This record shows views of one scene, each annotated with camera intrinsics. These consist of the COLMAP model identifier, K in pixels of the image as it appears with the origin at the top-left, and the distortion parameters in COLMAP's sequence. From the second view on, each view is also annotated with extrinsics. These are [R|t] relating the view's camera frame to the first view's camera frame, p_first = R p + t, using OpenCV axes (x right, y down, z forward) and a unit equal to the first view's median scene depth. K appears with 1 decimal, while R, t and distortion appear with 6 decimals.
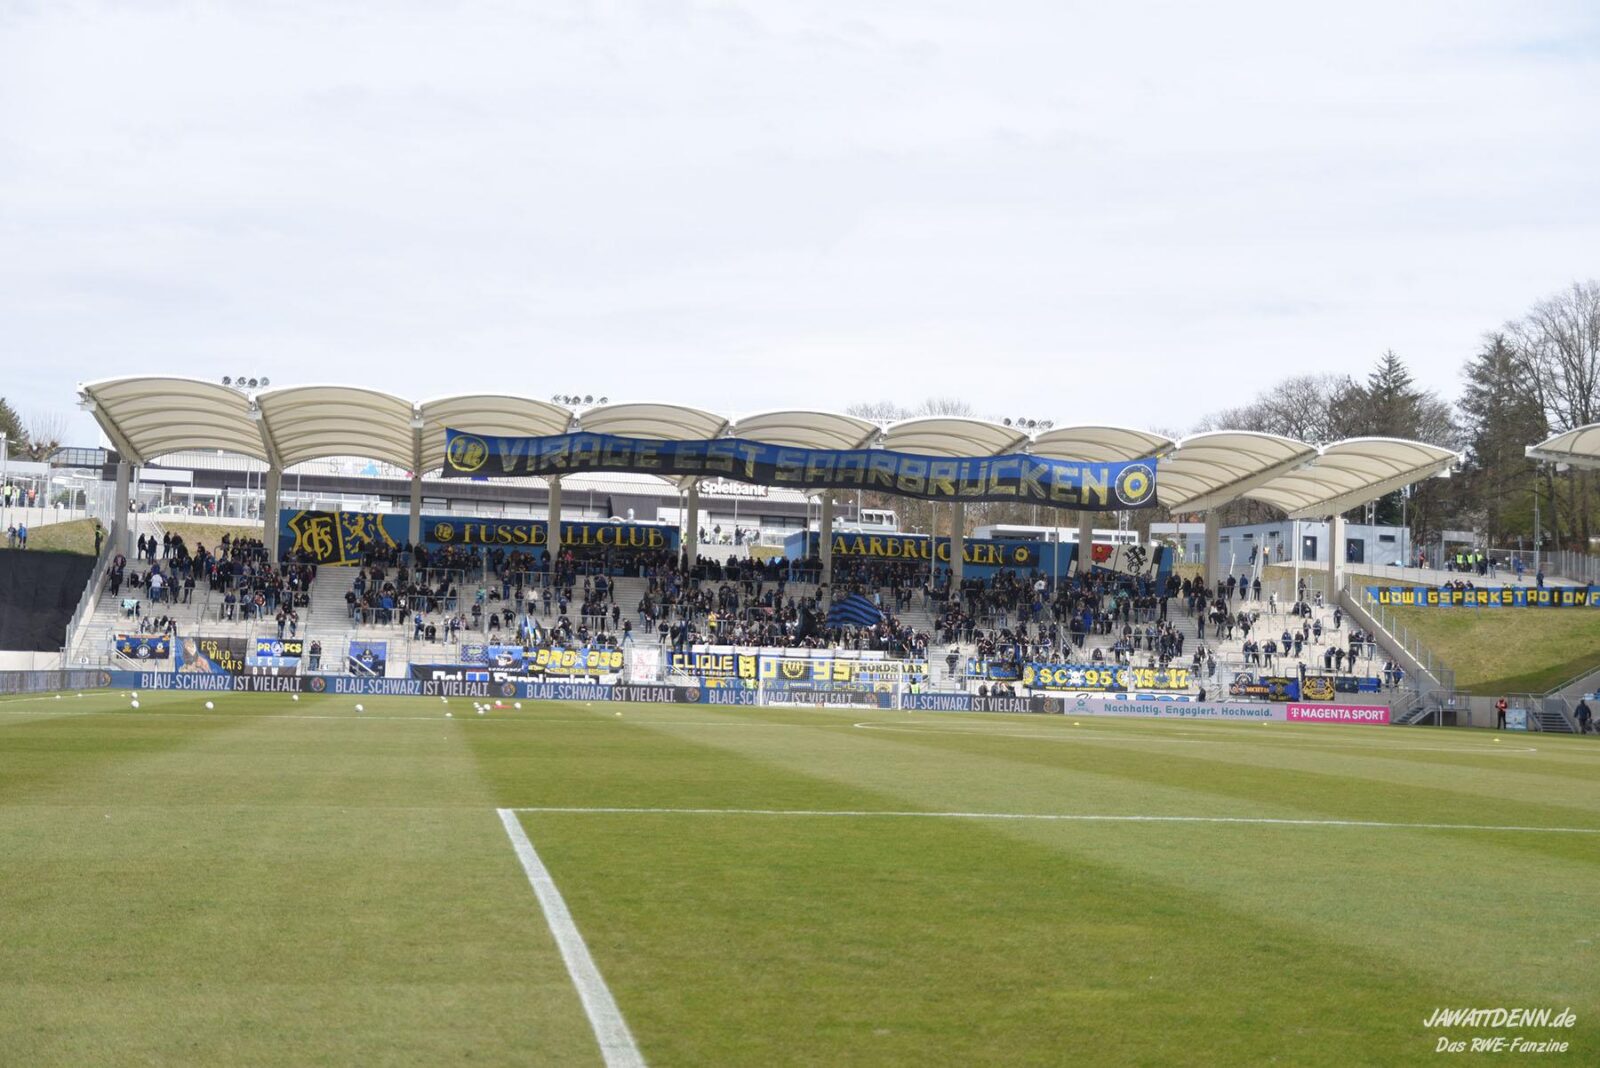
lens RADIAL K [[1985.9, 0, 800.0], [0, 1985.9, 534.0], [0, 0, 1]] dist [0.077944, 0.001201]
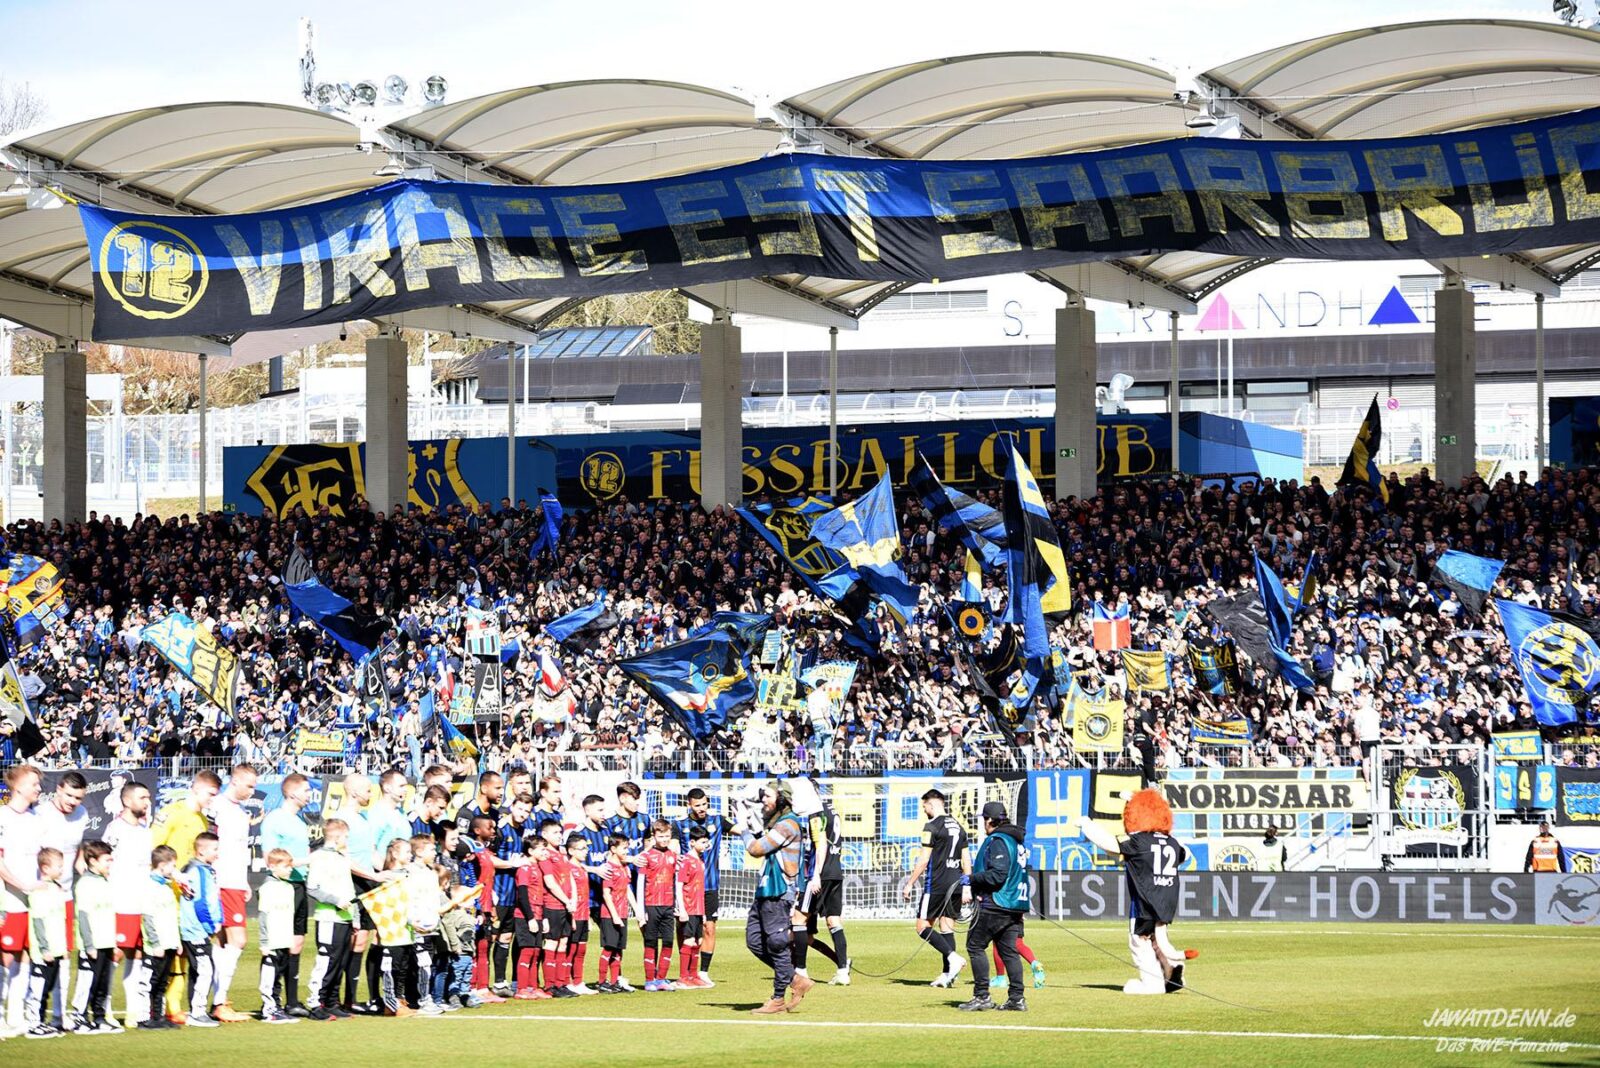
lens RADIAL K [[5374.7, 0, 800.0], [0, 5374.7, 534.0], [0, 0, 1]] dist [0.507093, 1.714036]
pose [[0.849295, -0.063484, -0.524087, 0.378467], [0.065126, 0.997759, -0.015322, 0.027574], [0.523886, -0.021119, 0.851527, 0.167444]]
